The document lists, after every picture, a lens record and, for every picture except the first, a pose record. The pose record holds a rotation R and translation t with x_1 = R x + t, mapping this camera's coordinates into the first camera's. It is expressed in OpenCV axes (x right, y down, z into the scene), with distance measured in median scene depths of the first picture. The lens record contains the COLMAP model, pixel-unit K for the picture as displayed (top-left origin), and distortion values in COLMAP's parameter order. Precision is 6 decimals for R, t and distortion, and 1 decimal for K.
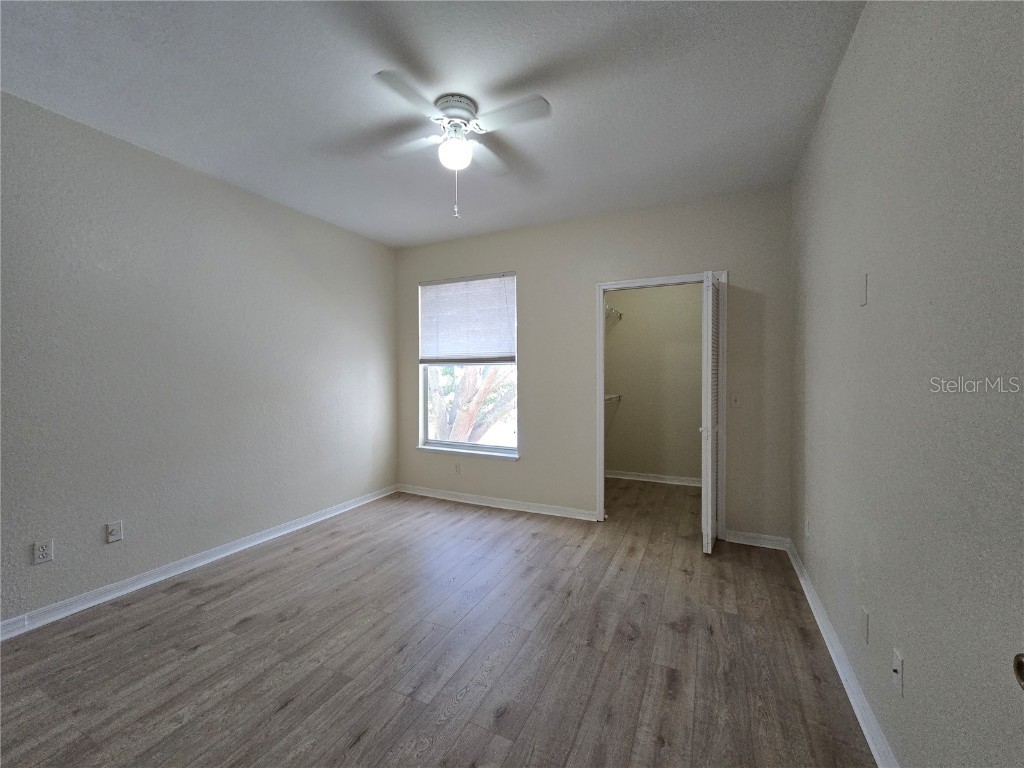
lens RADIAL K [[419.8, 0, 507.4], [0, 419.8, 381.0], [0, 0, 1]] dist [-0.001440, -0.000678]
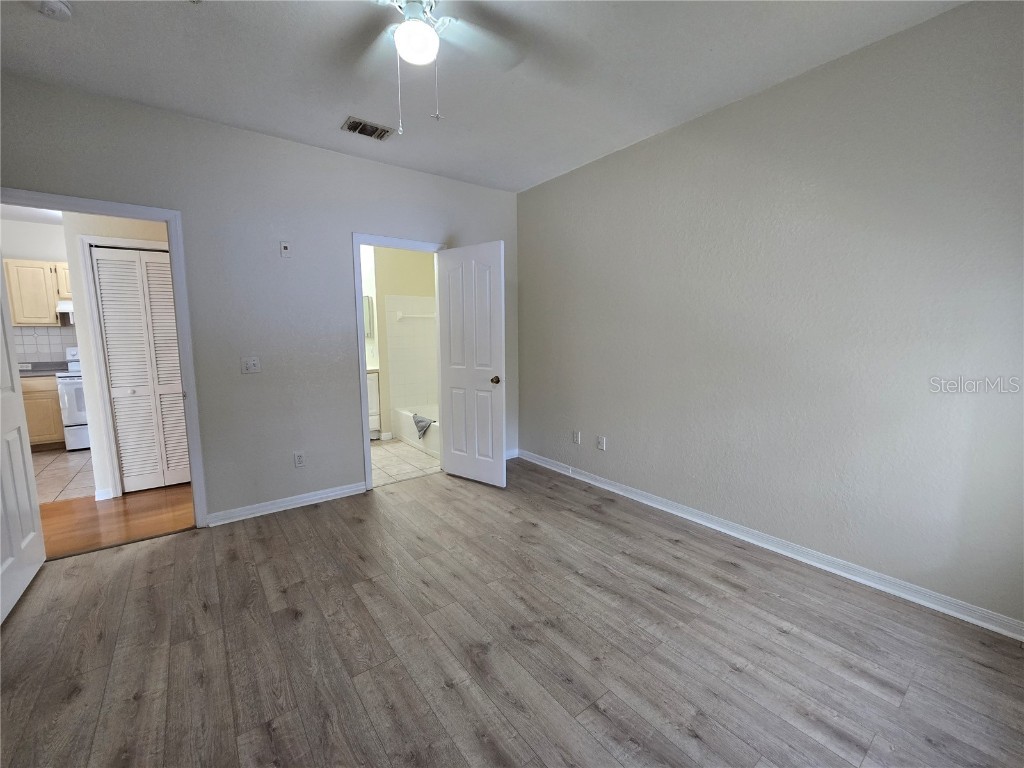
lens RADIAL K [[419.8, 0, 507.4], [0, 419.8, 381.0], [0, 0, 1]] dist [-0.001440, -0.000678]
pose [[-0.457983, 0.108782, -0.882280, 0.459708], [-0.002627, 0.992315, 0.123712, -0.031625], [0.888957, 0.058976, -0.454177, 1.324584]]
